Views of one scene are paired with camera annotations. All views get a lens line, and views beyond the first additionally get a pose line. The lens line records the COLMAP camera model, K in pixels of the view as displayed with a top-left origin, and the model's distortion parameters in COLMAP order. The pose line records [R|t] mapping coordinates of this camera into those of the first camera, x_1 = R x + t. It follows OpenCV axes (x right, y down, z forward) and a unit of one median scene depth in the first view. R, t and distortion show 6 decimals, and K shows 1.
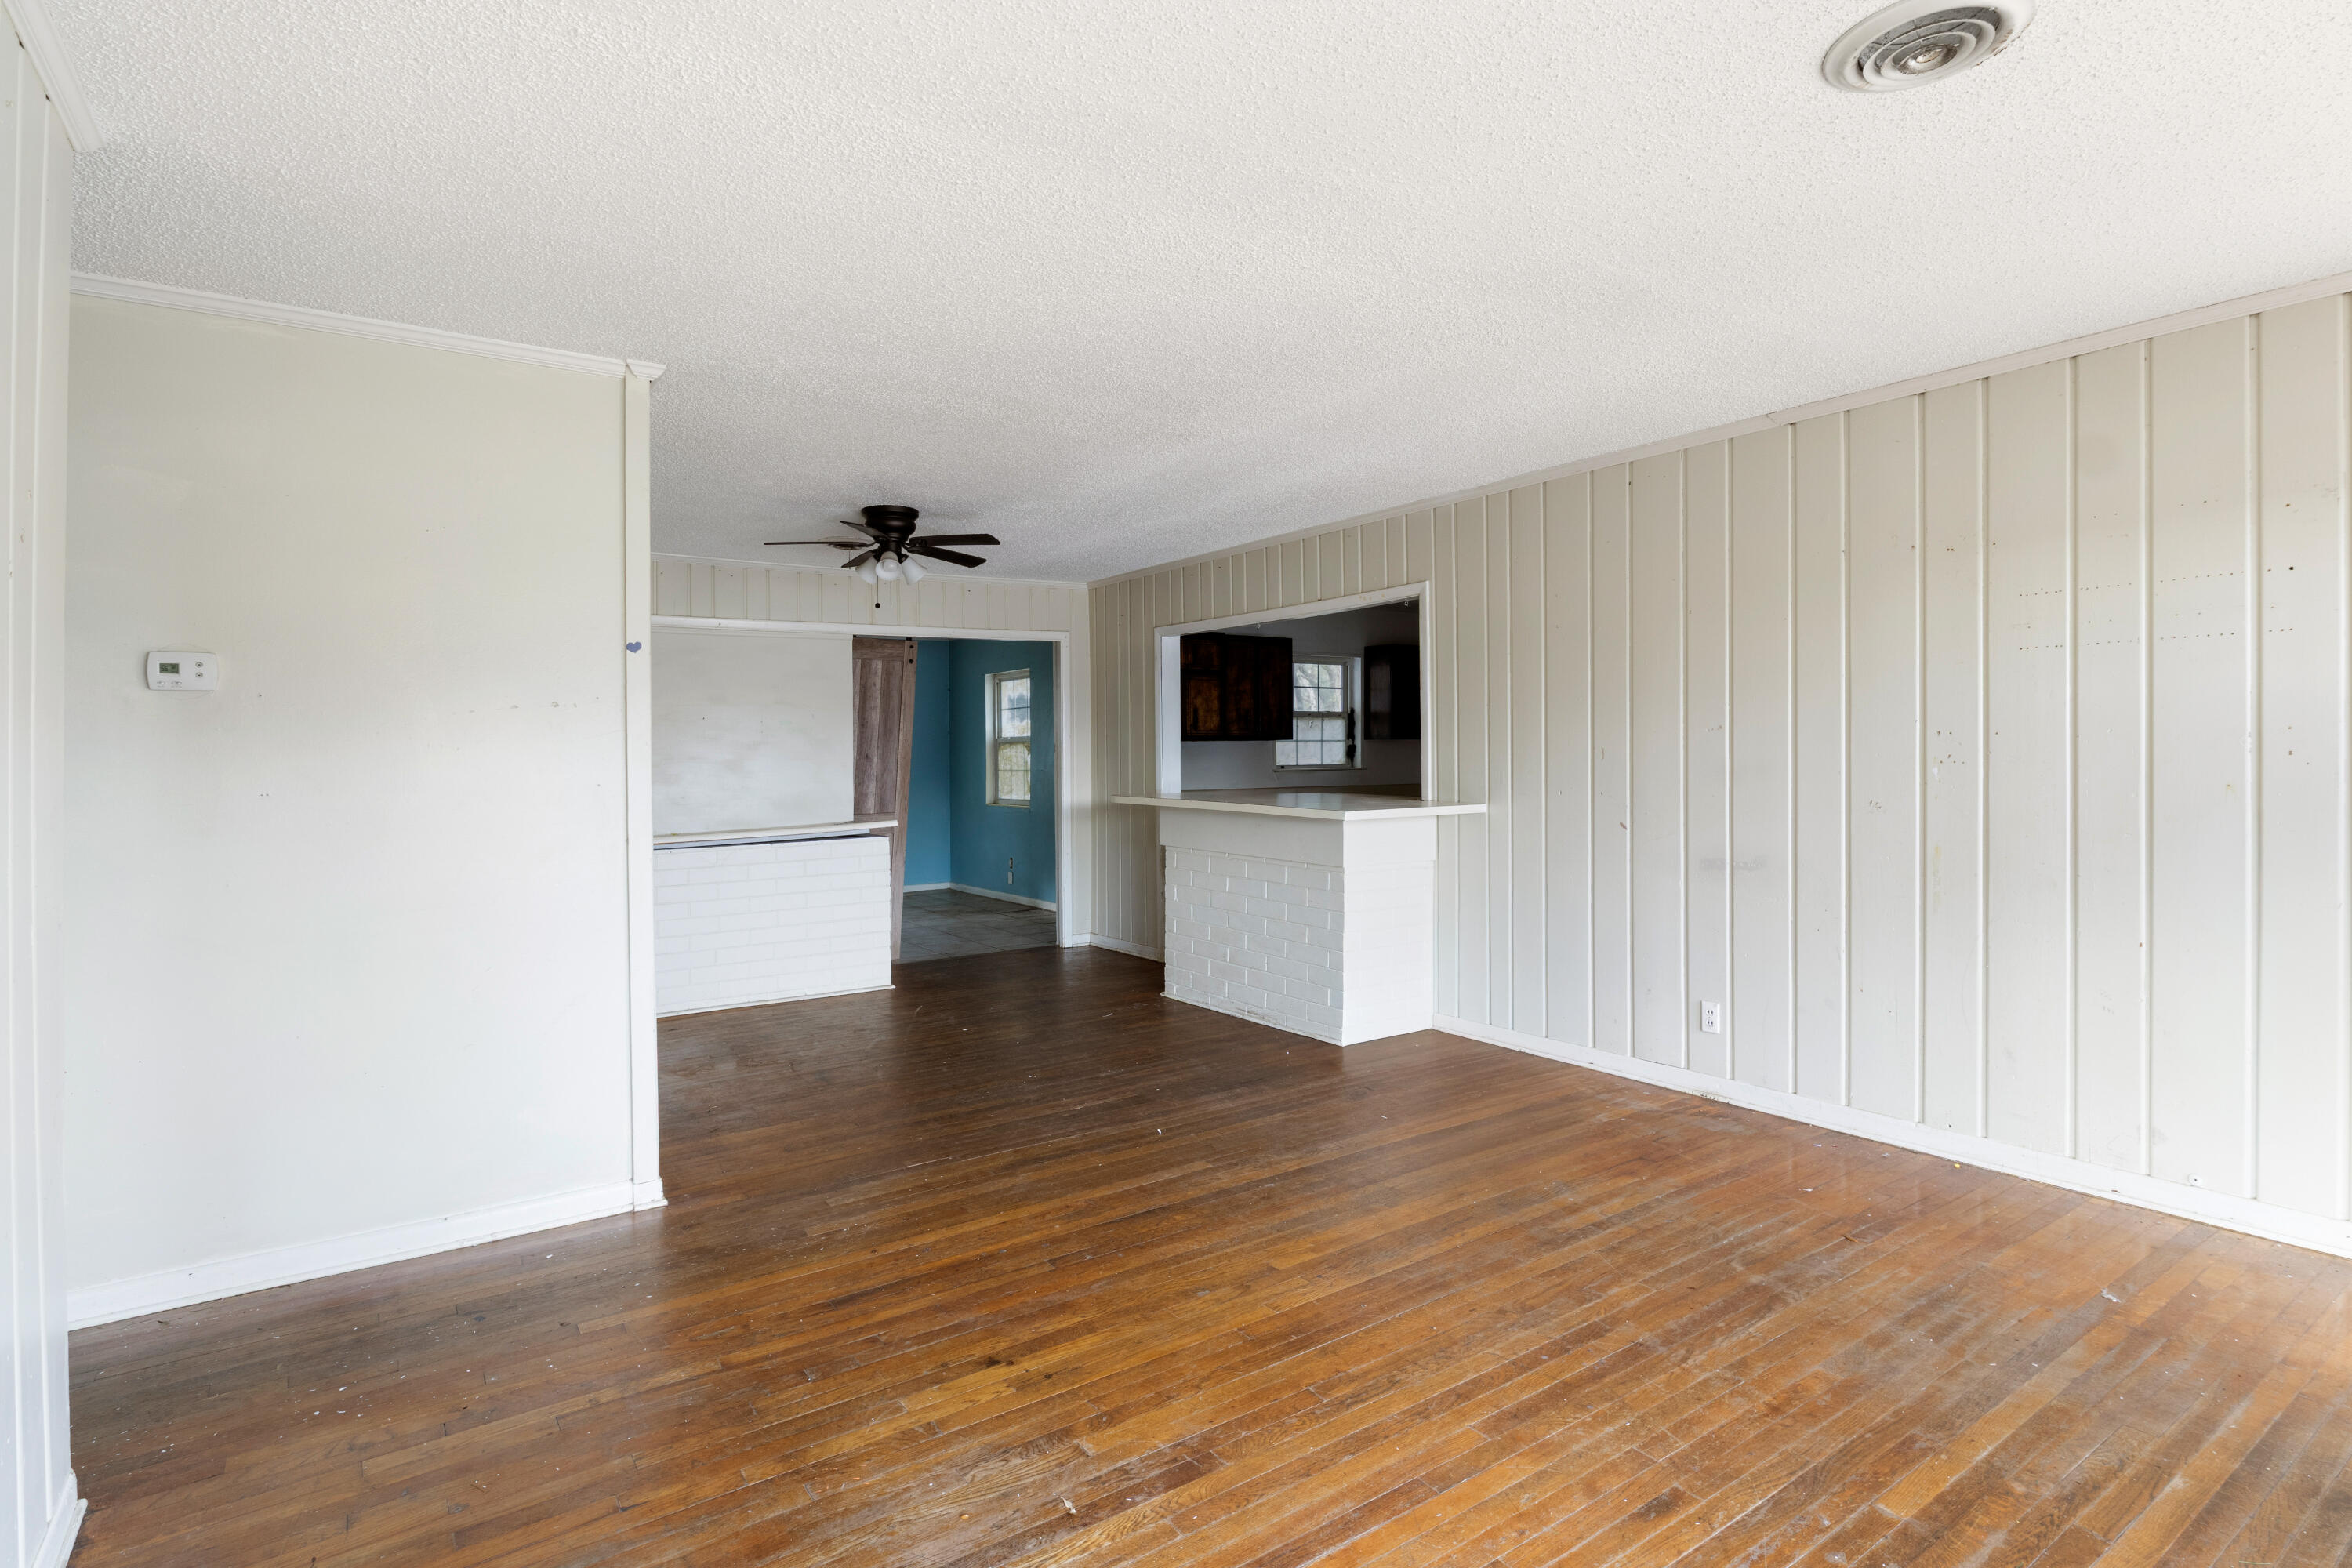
lens RADIAL K [[1191.2, 0, 1187.8], [0, 1191.2, 762.9], [0, 0, 1]] dist [-0.005940, -0.001475]
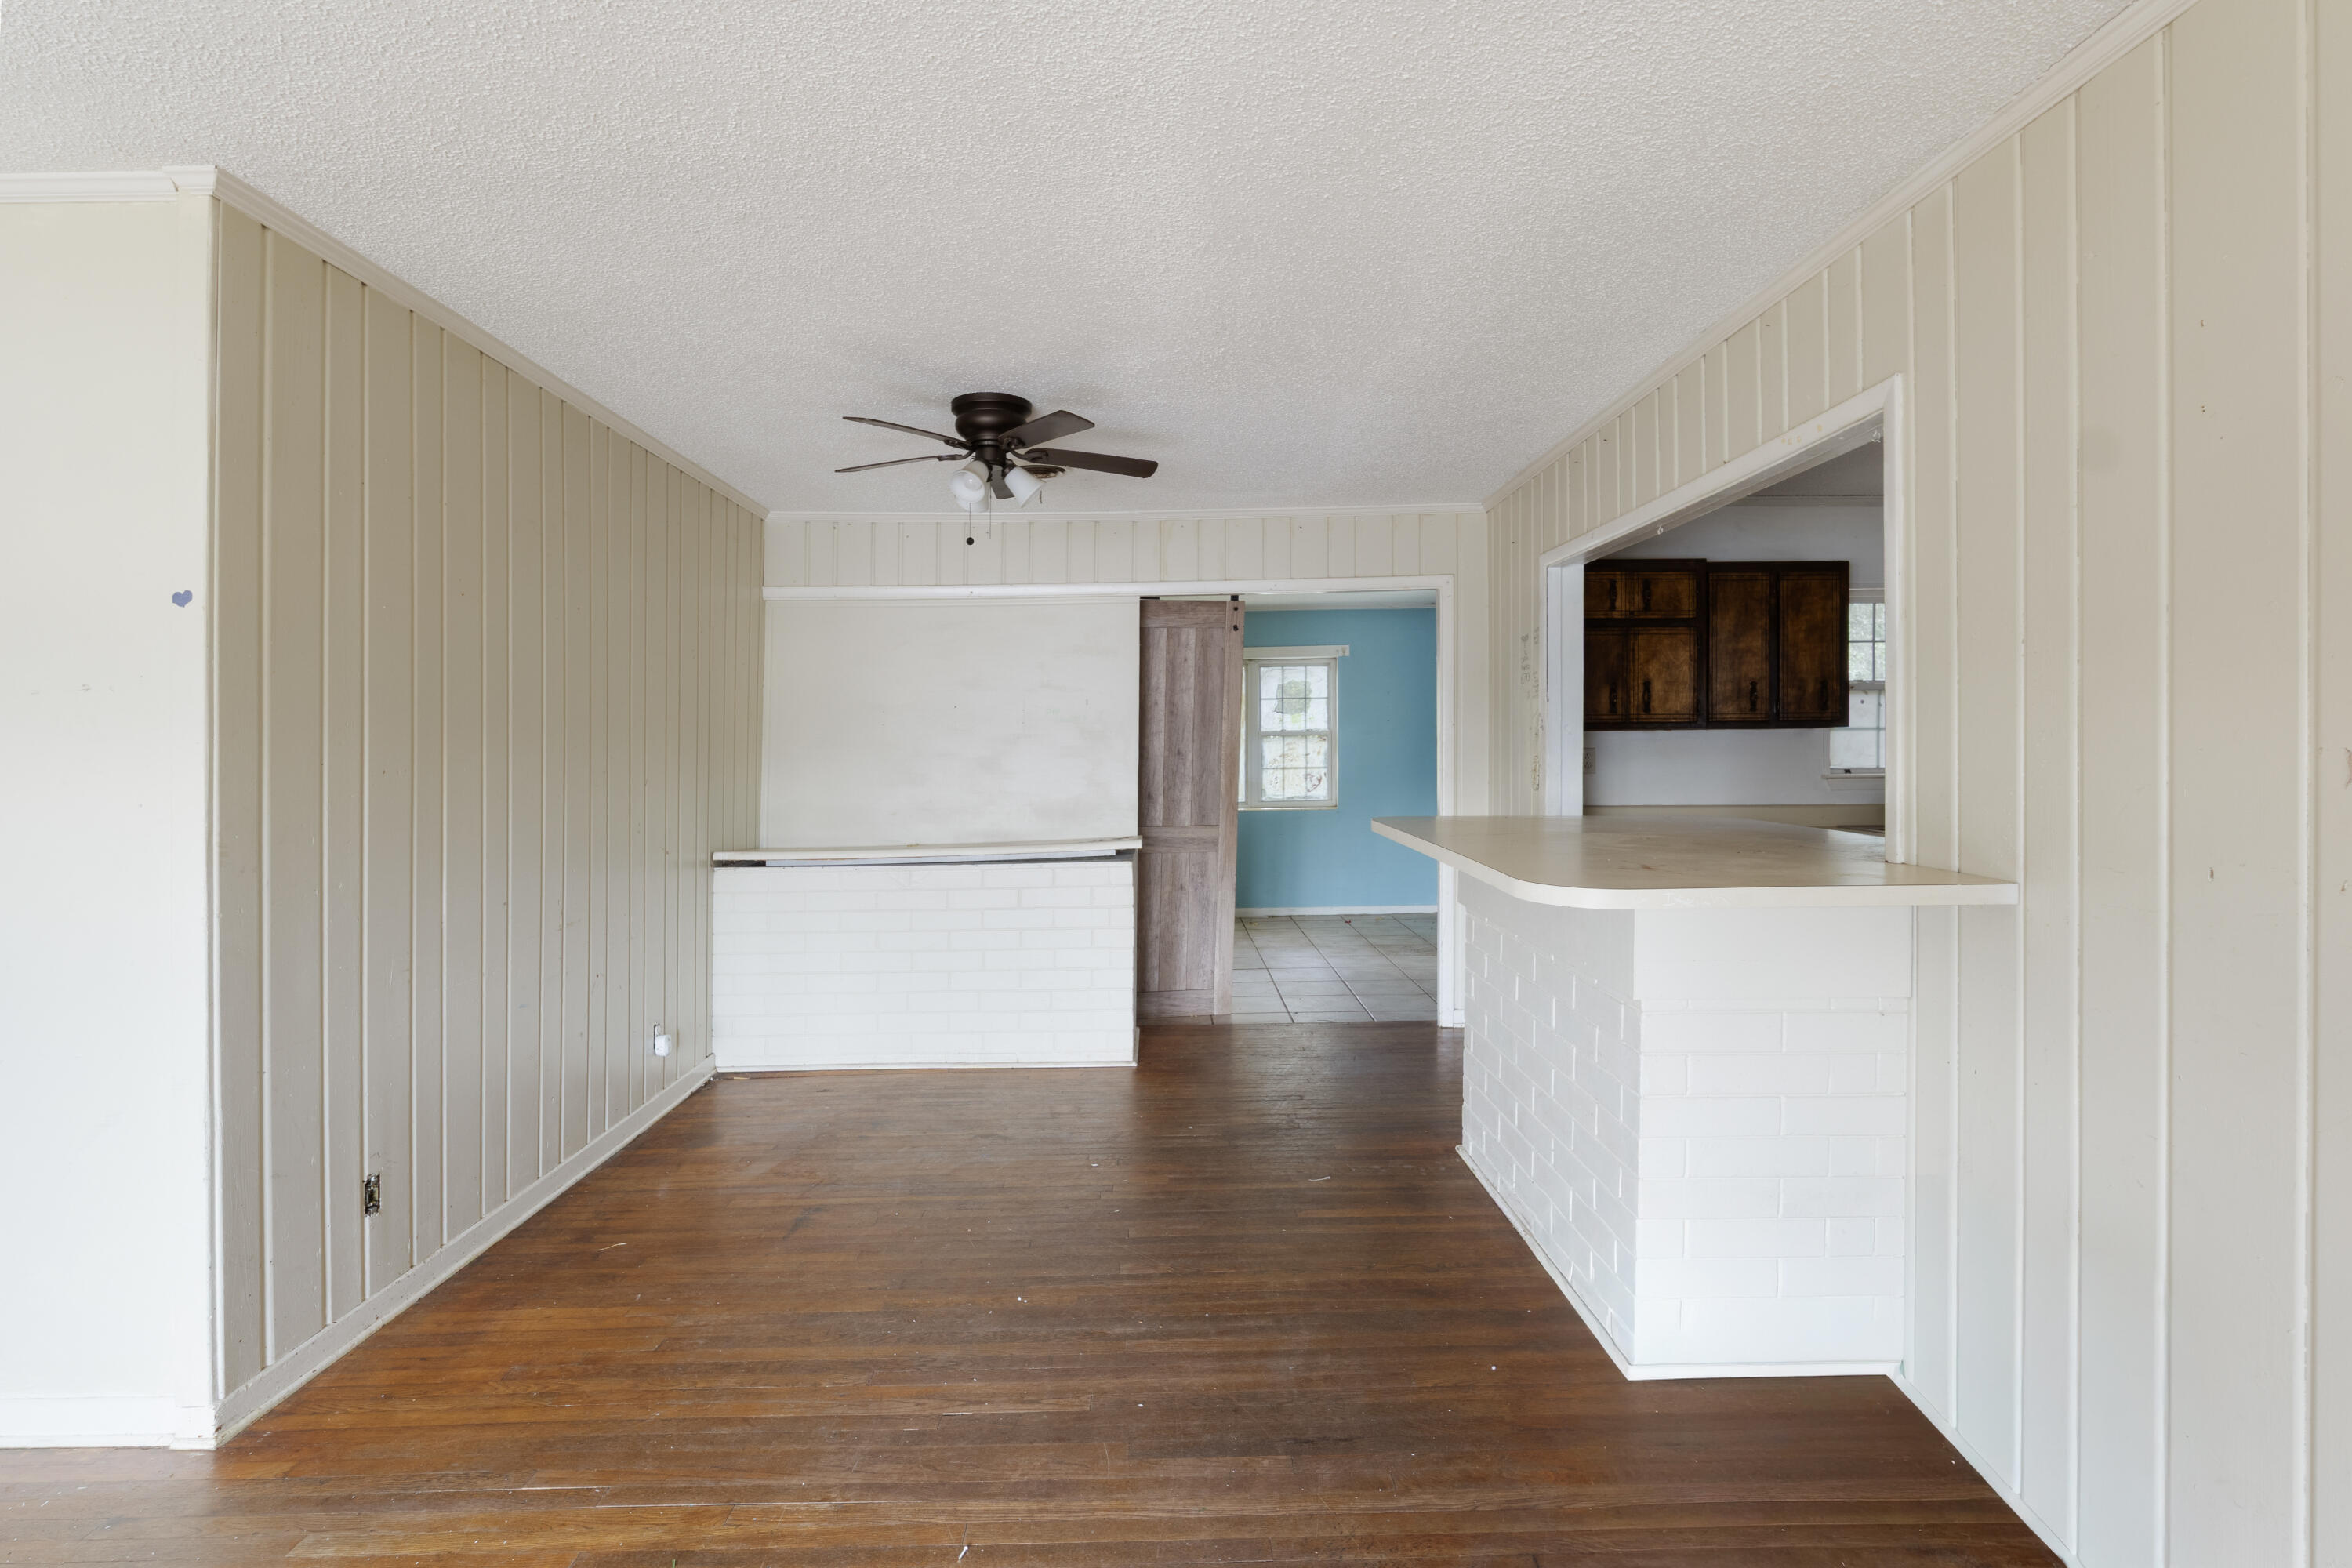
lens RADIAL K [[1191.2, 0, 1176.0], [0, 1191.2, 755.2], [0, 0, 1]] dist [-0.005940, -0.001475]
pose [[0.828417, 0.007013, -0.560067, 0.188309], [-0.004980, 0.999974, 0.005156, -0.008401], [0.560089, -0.001483, 0.828431, 0.394560]]
